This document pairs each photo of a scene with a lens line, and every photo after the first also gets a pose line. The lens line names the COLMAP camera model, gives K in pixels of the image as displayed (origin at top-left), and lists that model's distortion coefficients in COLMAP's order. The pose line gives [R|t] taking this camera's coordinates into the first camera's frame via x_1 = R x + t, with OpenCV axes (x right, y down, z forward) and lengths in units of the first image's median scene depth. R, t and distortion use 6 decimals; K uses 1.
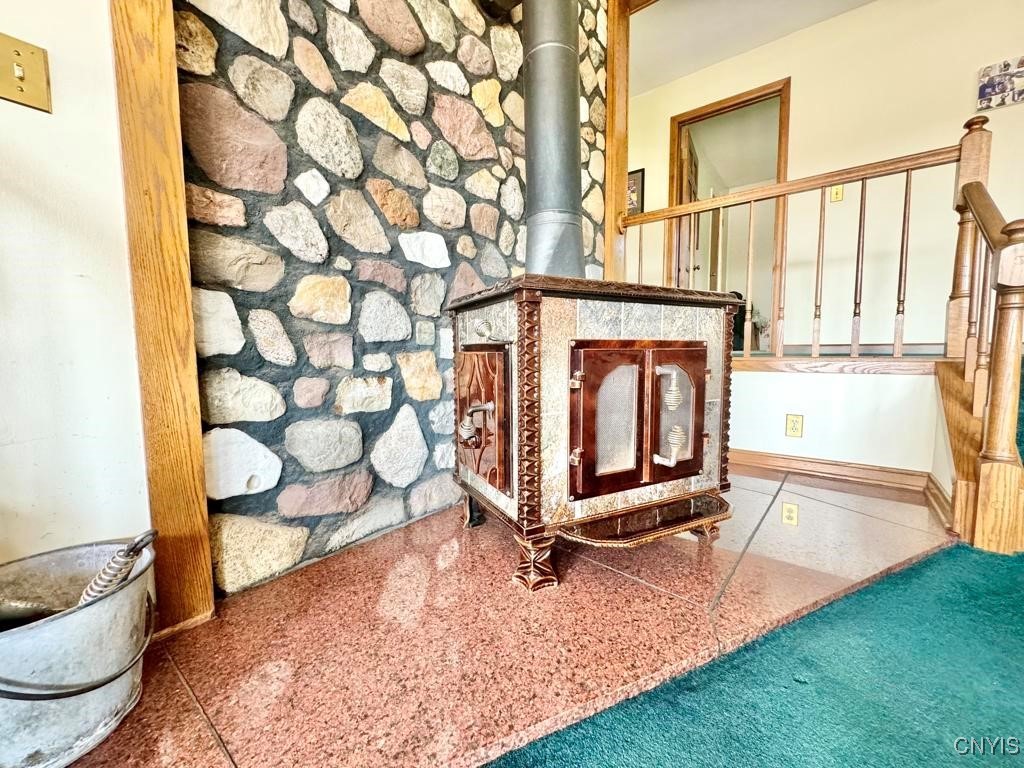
lens RADIAL K [[407.3, 0, 510.9], [0, 407.3, 383.6], [0, 0, 1]] dist [-0.002783, 0.000004]
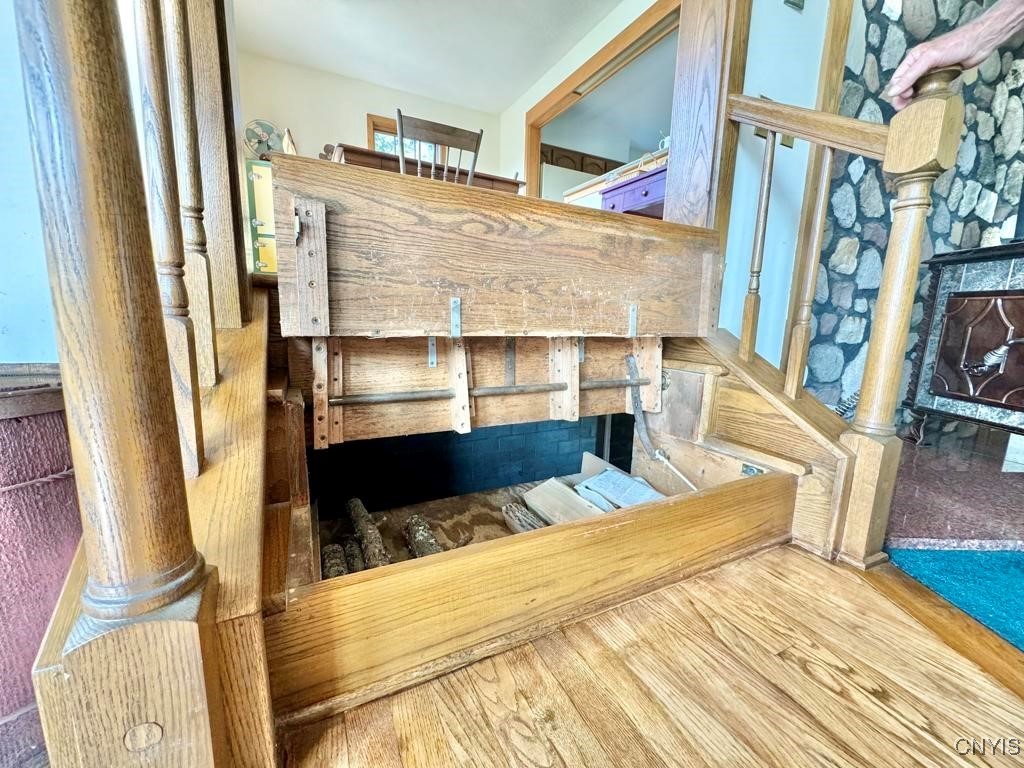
lens RADIAL K [[407.3, 0, 511.5], [0, 407.3, 382.5], [0, 0, 1]] dist [-0.002783, 0.000004]
pose [[0.902426, 0.103621, -0.418198, -0.767795], [-0.067821, 0.992711, 0.099623, 0.137182], [0.425473, -0.061540, 0.902876, -0.644477]]
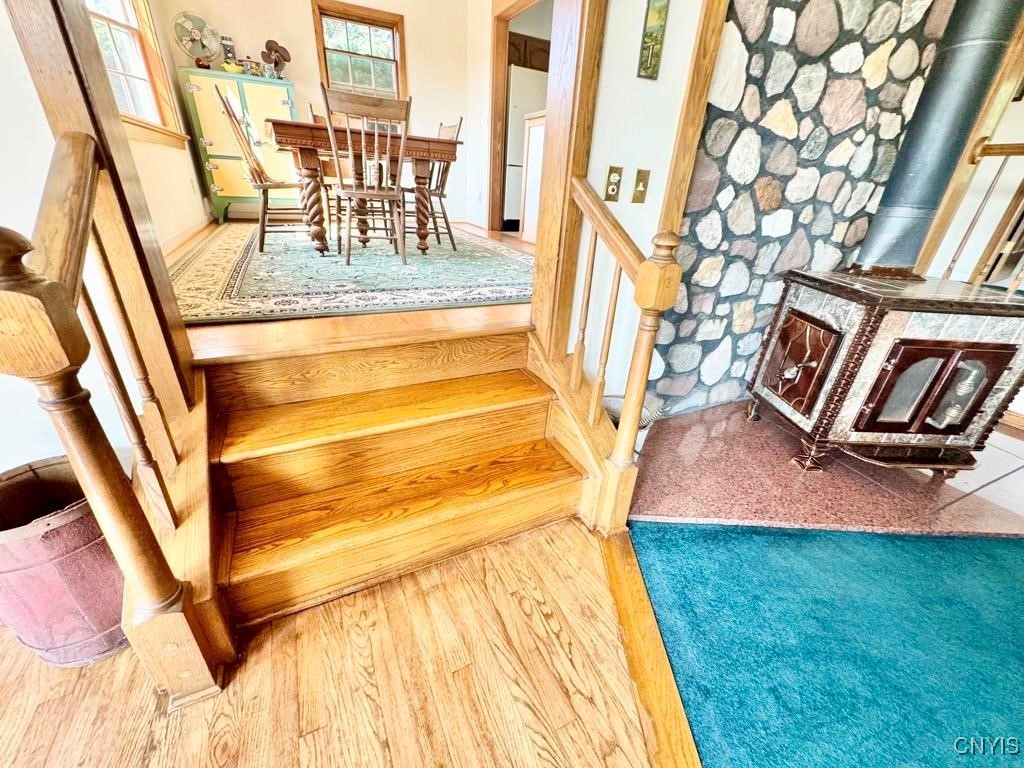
lens RADIAL K [[407.3, 0, 511.6], [0, 407.3, 382.8], [0, 0, 1]] dist [-0.002783, 0.000004]
pose [[0.901335, 0.239837, -0.360657, -0.429973], [-0.097167, 0.923435, 0.371250, -0.289311], [0.422083, -0.299576, 0.855629, -0.726994]]
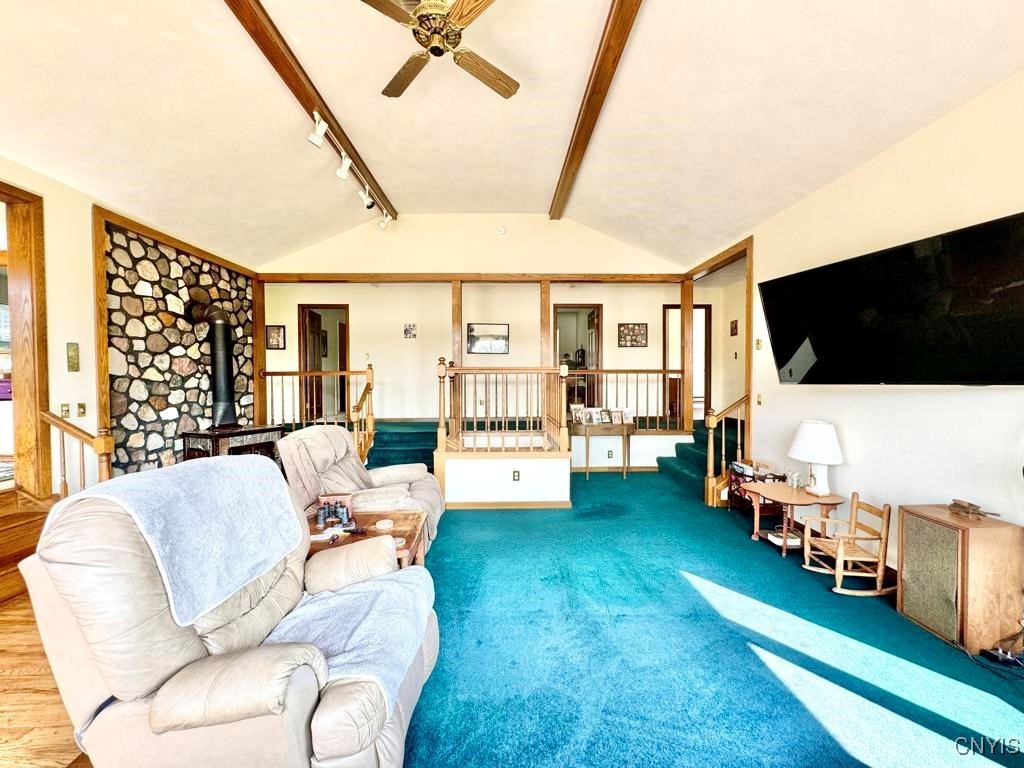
lens RADIAL K [[407.3, 0, 509.9], [0, 407.3, 385.8], [0, 0, 1]] dist [-0.002783, 0.000004]
pose [[0.770962, -0.010499, 0.636795, -0.201696], [0.052883, 0.997467, -0.047579, -0.295796], [-0.634682, 0.070357, 0.769564, -3.047271]]
